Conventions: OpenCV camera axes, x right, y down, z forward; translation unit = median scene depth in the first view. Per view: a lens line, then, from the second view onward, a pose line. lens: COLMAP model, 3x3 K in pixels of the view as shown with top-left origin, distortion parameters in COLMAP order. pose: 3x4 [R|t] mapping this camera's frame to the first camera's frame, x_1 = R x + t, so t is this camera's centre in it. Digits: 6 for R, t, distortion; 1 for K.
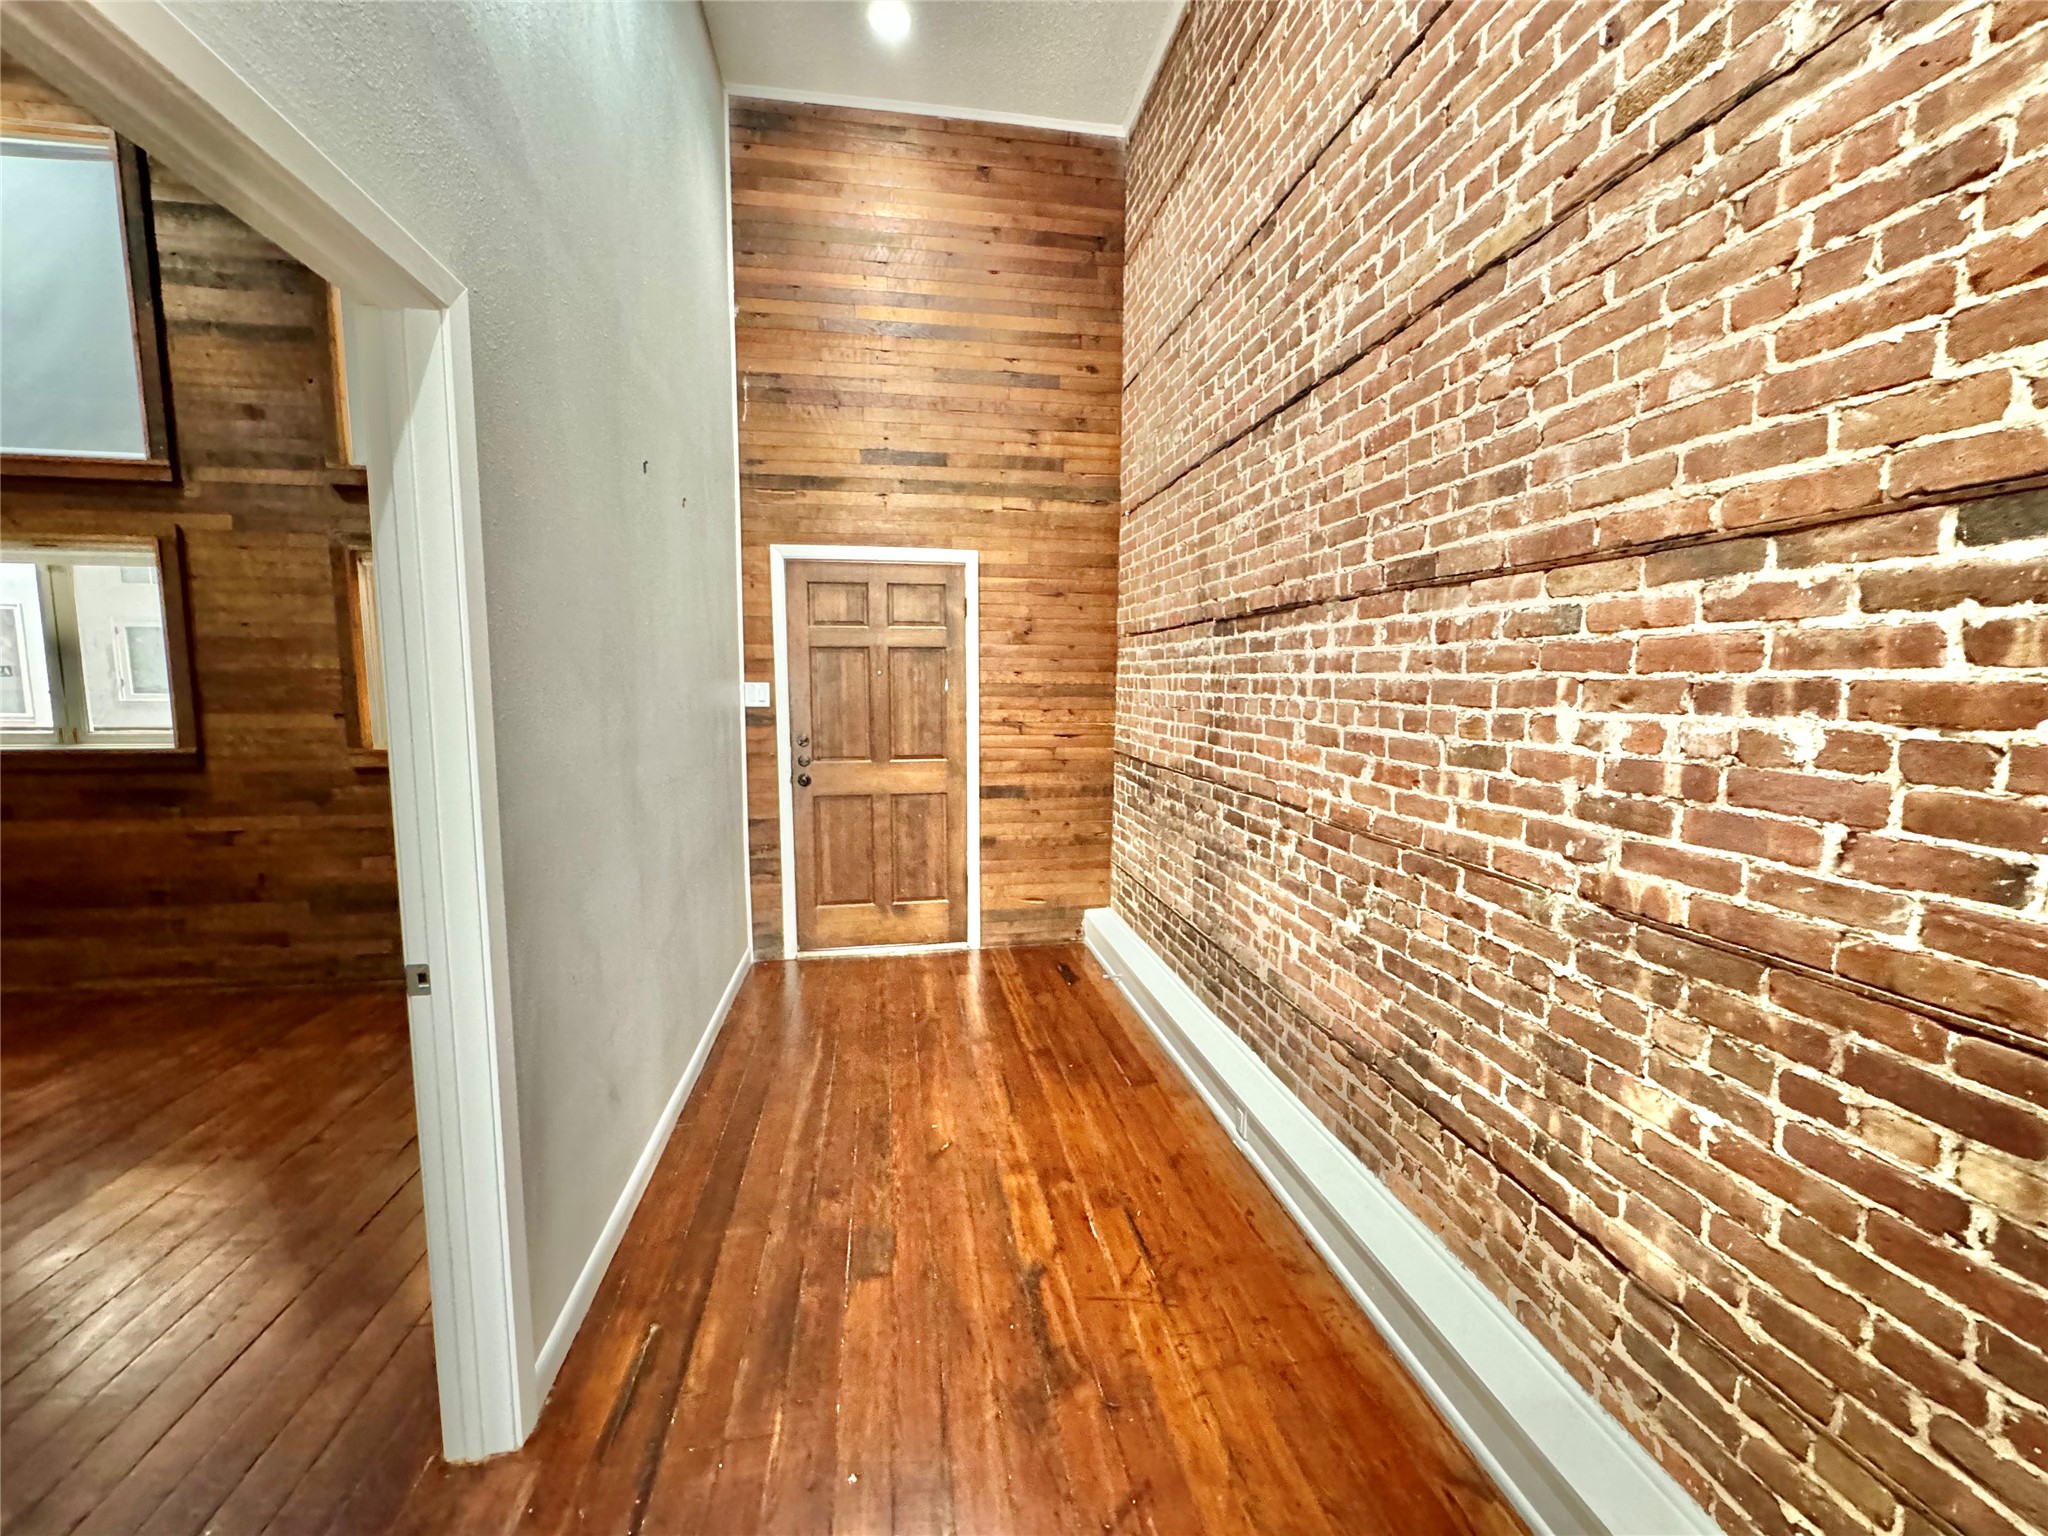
lens RADIAL K [[814.2, 0, 1024.0], [0, 814.2, 768.0], [0, 0, 1]] dist [-0.004701, 0.000618]
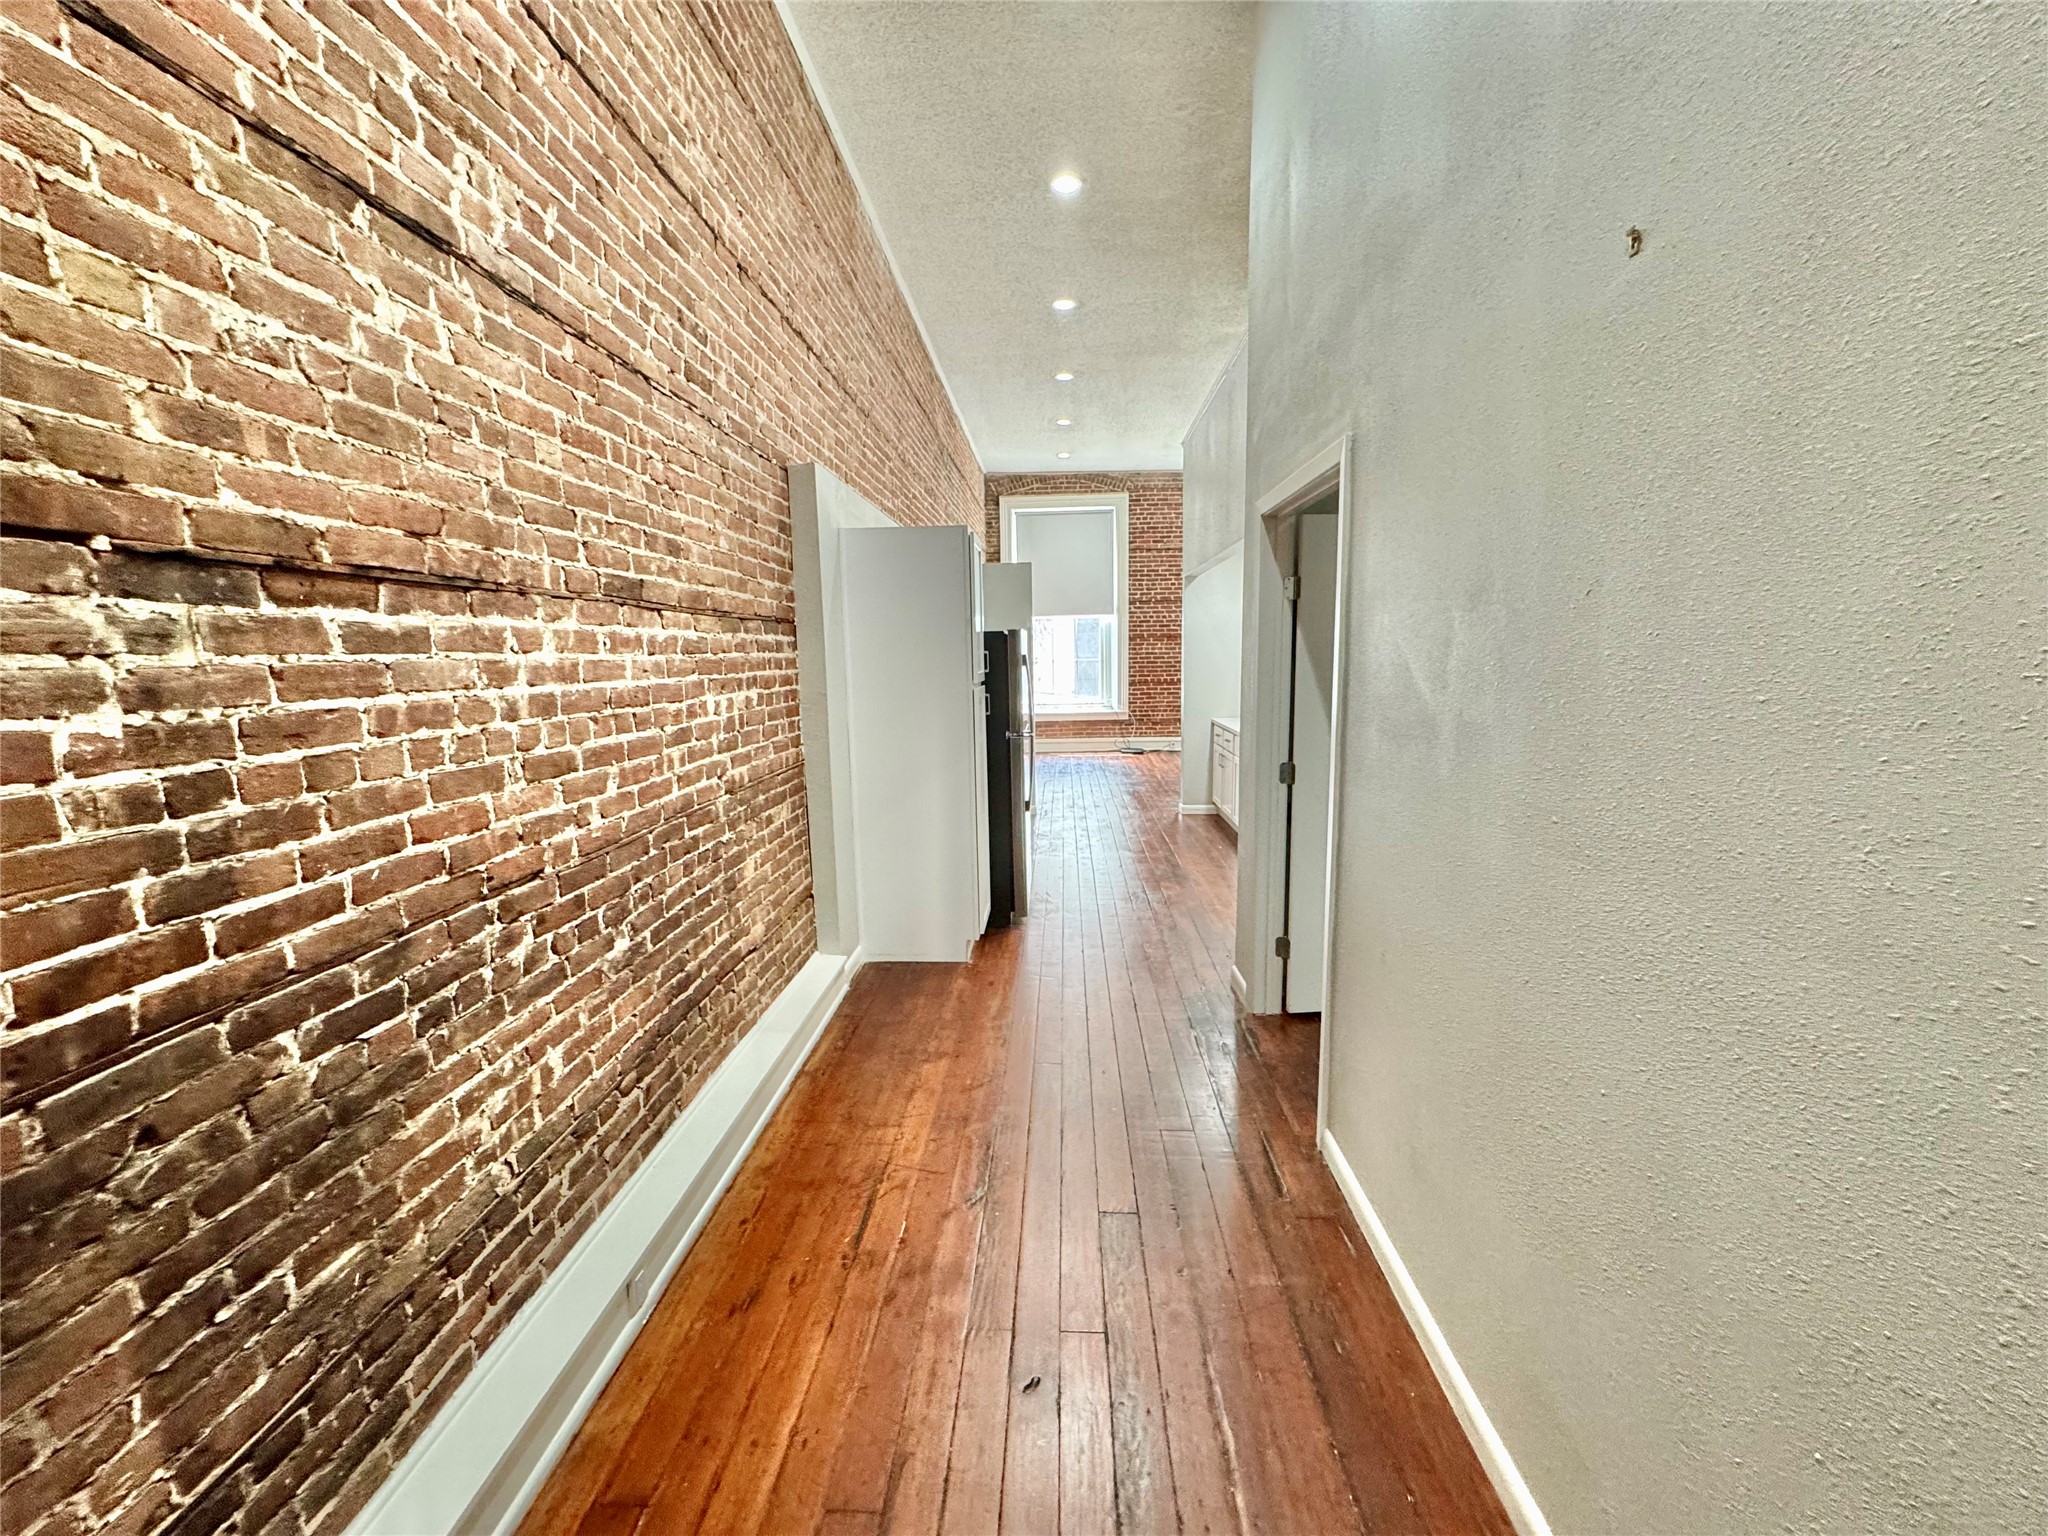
lens RADIAL K [[814.2, 0, 1024.0], [0, 814.2, 768.0], [0, 0, 1]] dist [-0.004701, 0.000618]
pose [[-0.976890, -0.021847, 0.212624, -0.348216], [0.032387, 0.968146, 0.248282, -0.308305], [-0.211275, 0.249430, -0.945065, 2.337975]]
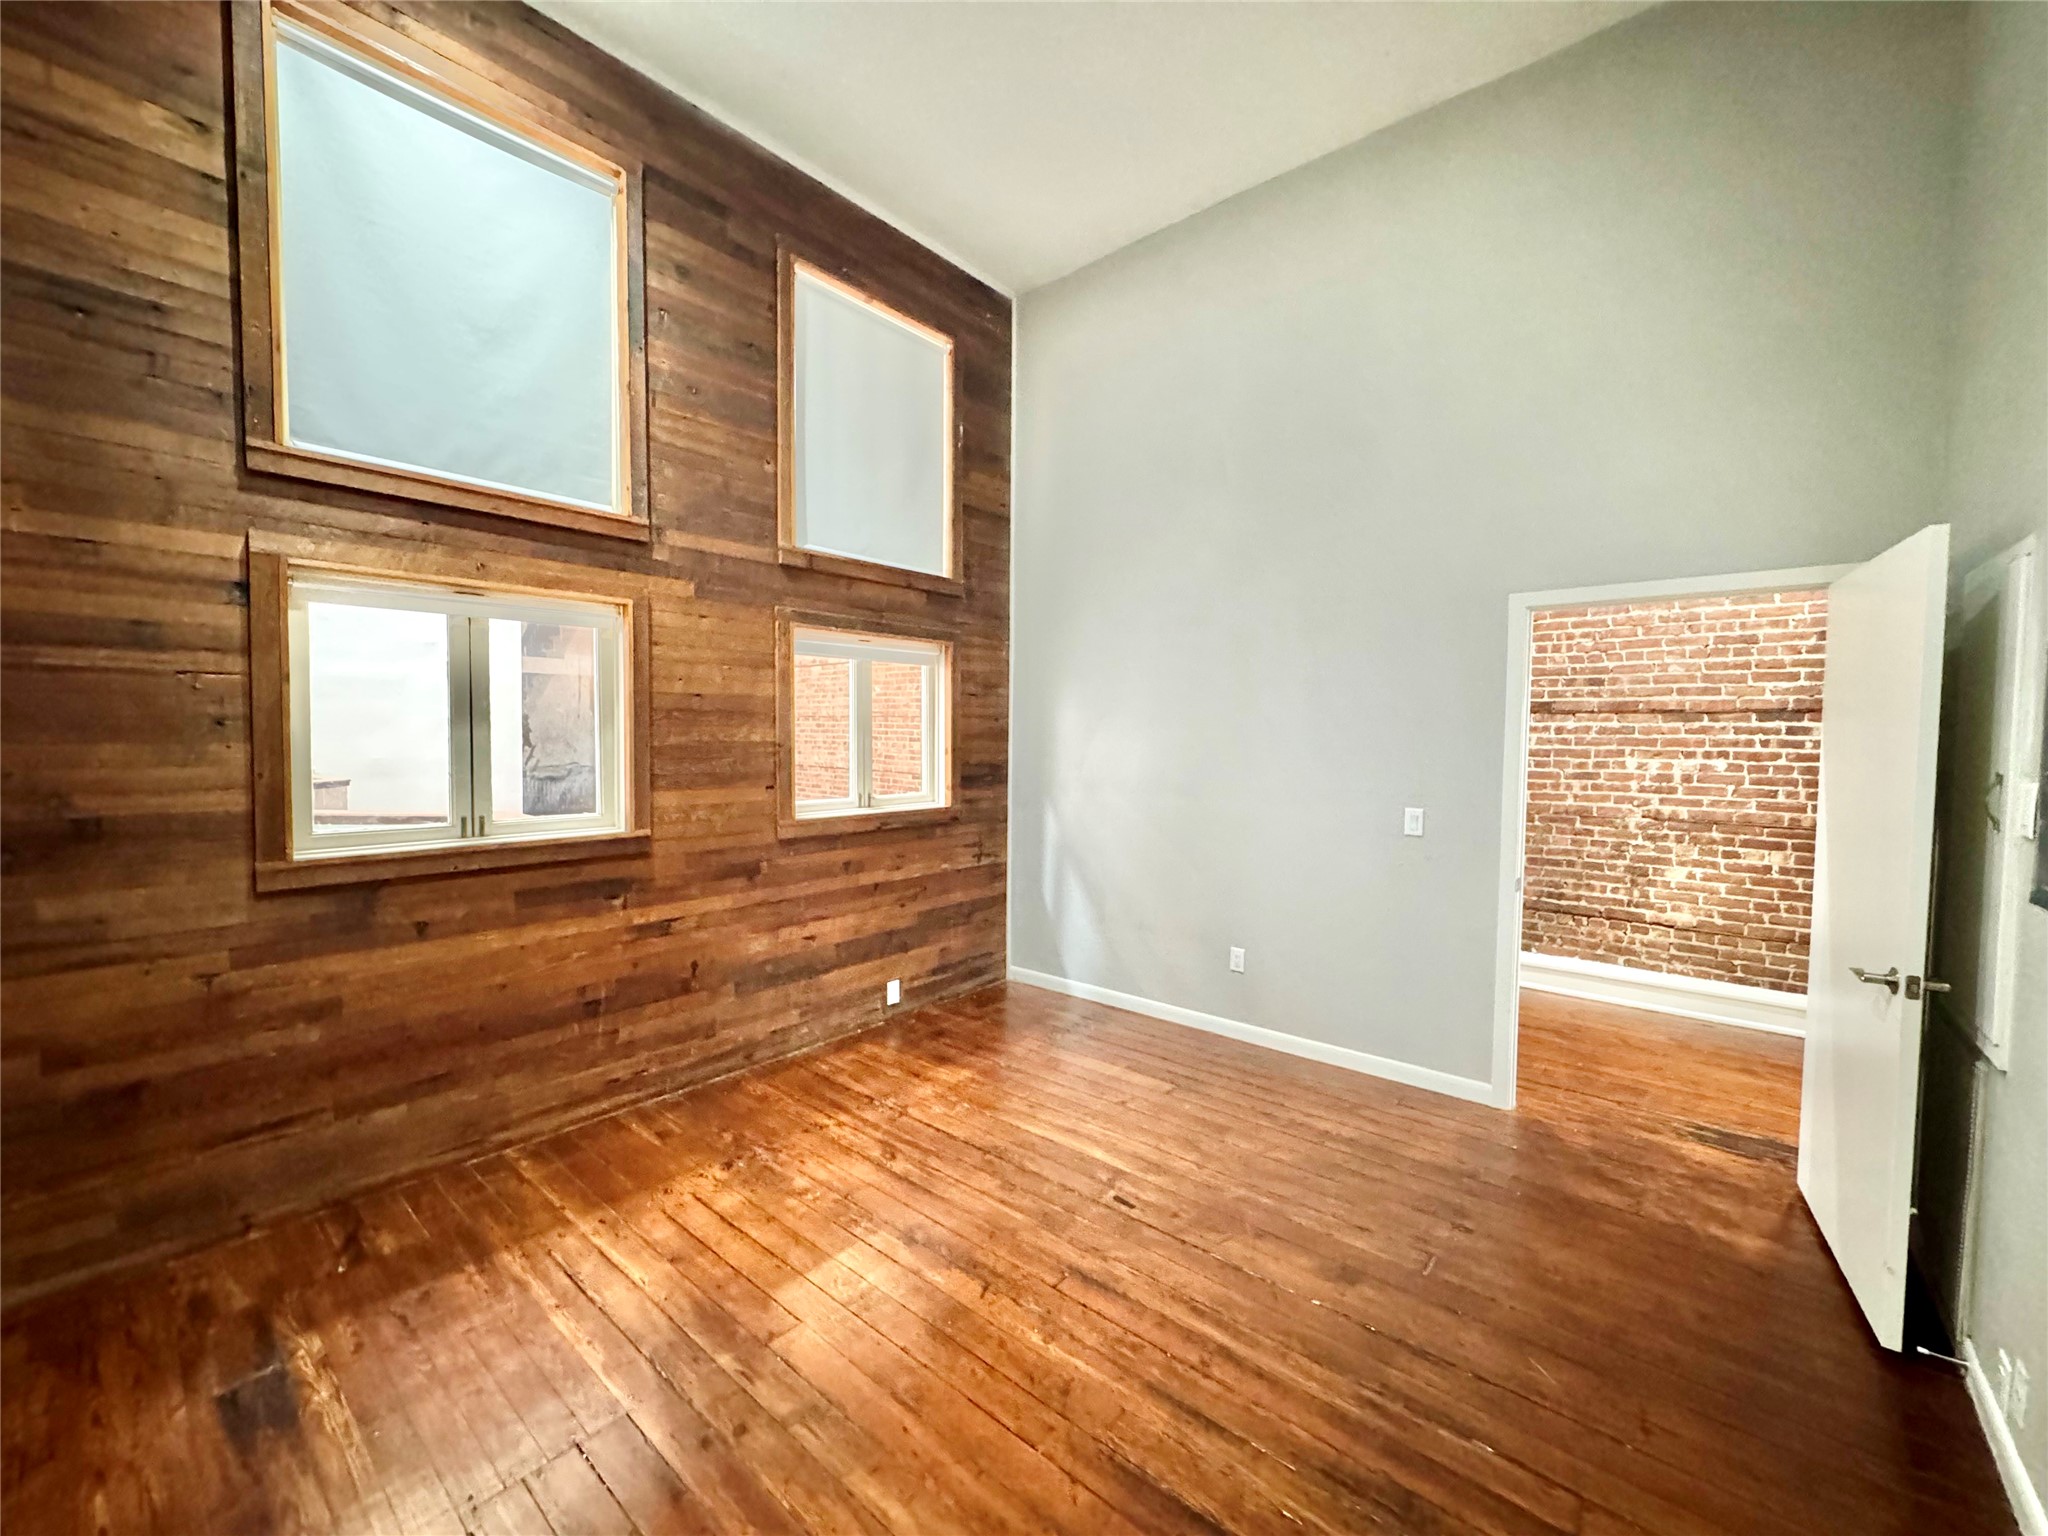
lens RADIAL K [[814.2, 0, 1024.0], [0, 814.2, 768.0], [0, 0, 1]] dist [-0.004701, 0.000618]
pose [[0.770559, -0.028791, 0.636718, -2.851123], [0.067145, 0.997087, -0.036173, -0.072676], [-0.633822, 0.070626, 0.770248, 0.064773]]
